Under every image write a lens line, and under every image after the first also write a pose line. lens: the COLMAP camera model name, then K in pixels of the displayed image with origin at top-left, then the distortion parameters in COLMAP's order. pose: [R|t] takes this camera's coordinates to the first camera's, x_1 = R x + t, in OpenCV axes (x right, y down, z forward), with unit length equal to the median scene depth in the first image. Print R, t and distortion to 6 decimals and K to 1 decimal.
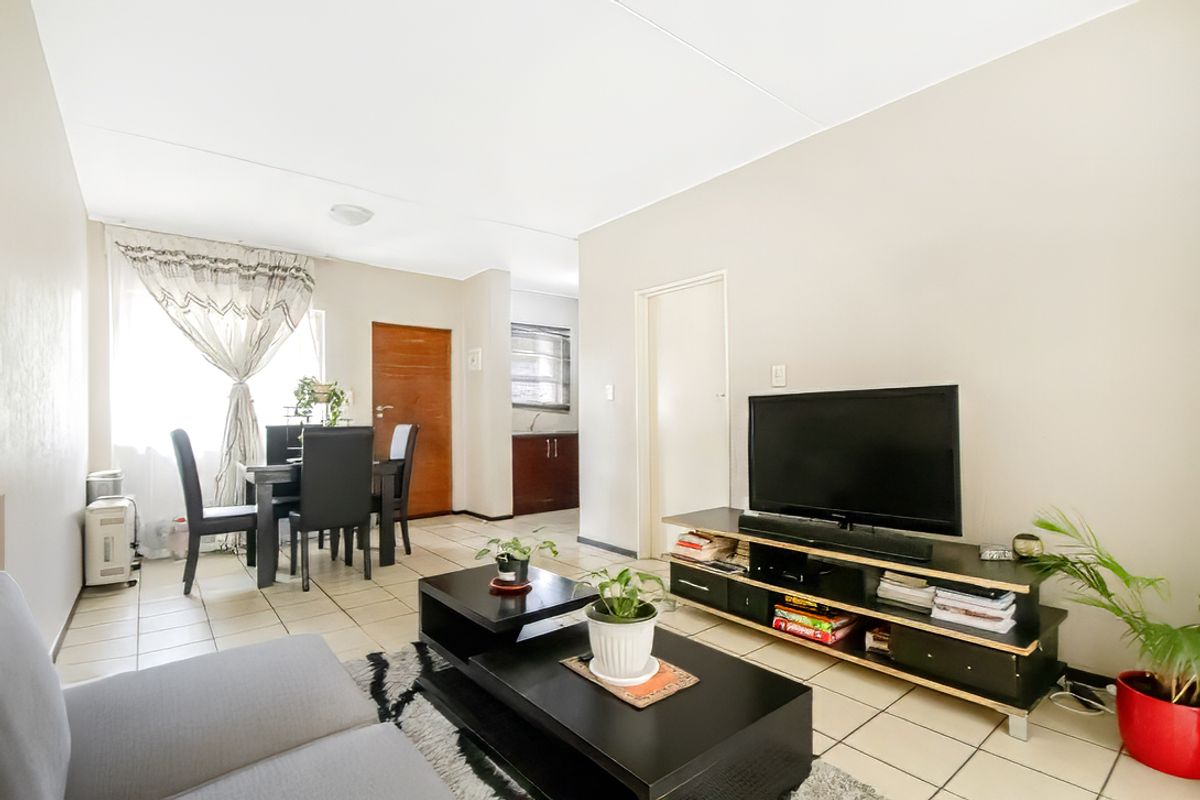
lens RADIAL K [[562.3, 0, 599.4], [0, 562.3, 408.7], [0, 0, 1]] dist [0.004266, -0.002720]
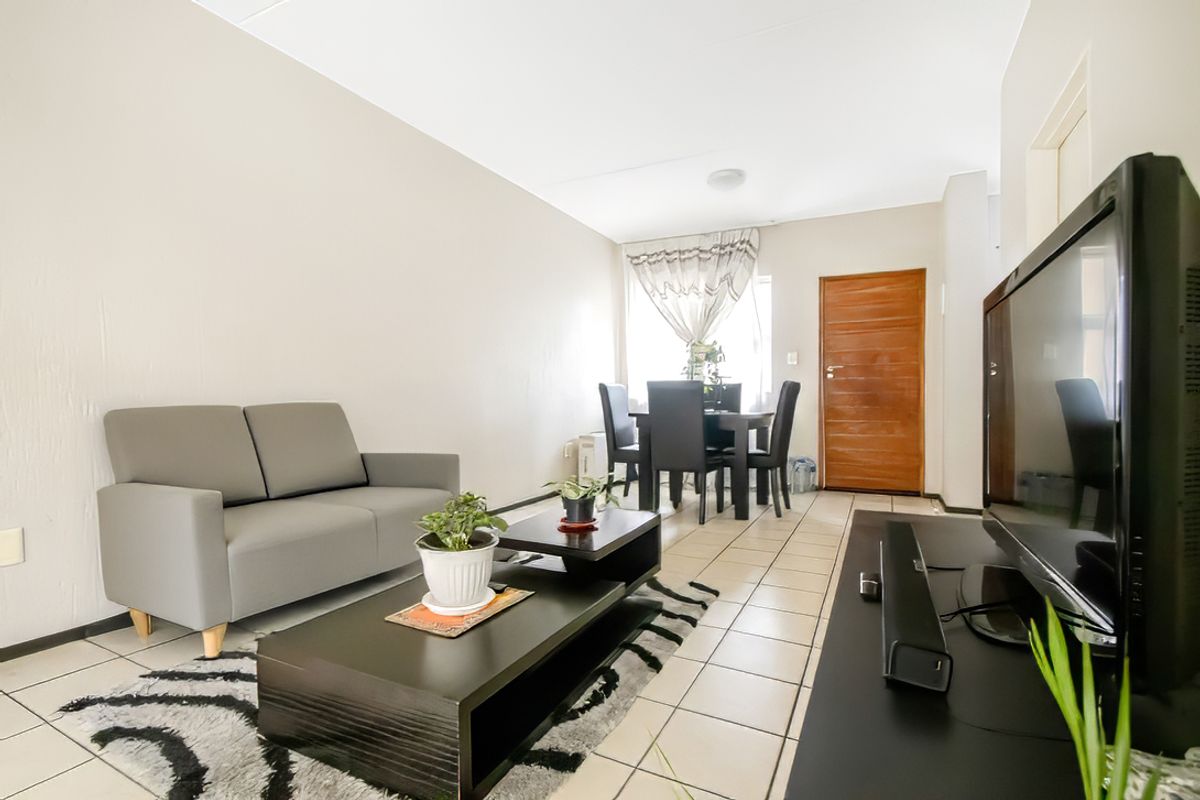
lens RADIAL K [[562.3, 0, 602.5], [0, 562.3, 401.9], [0, 0, 1]] dist [0.004266, -0.002720]
pose [[0.421723, 0.010148, -0.906668, 0.353435], [0.006332, 0.999880, 0.014137, 0.046135], [0.906703, -0.011703, 0.421608, 0.298661]]
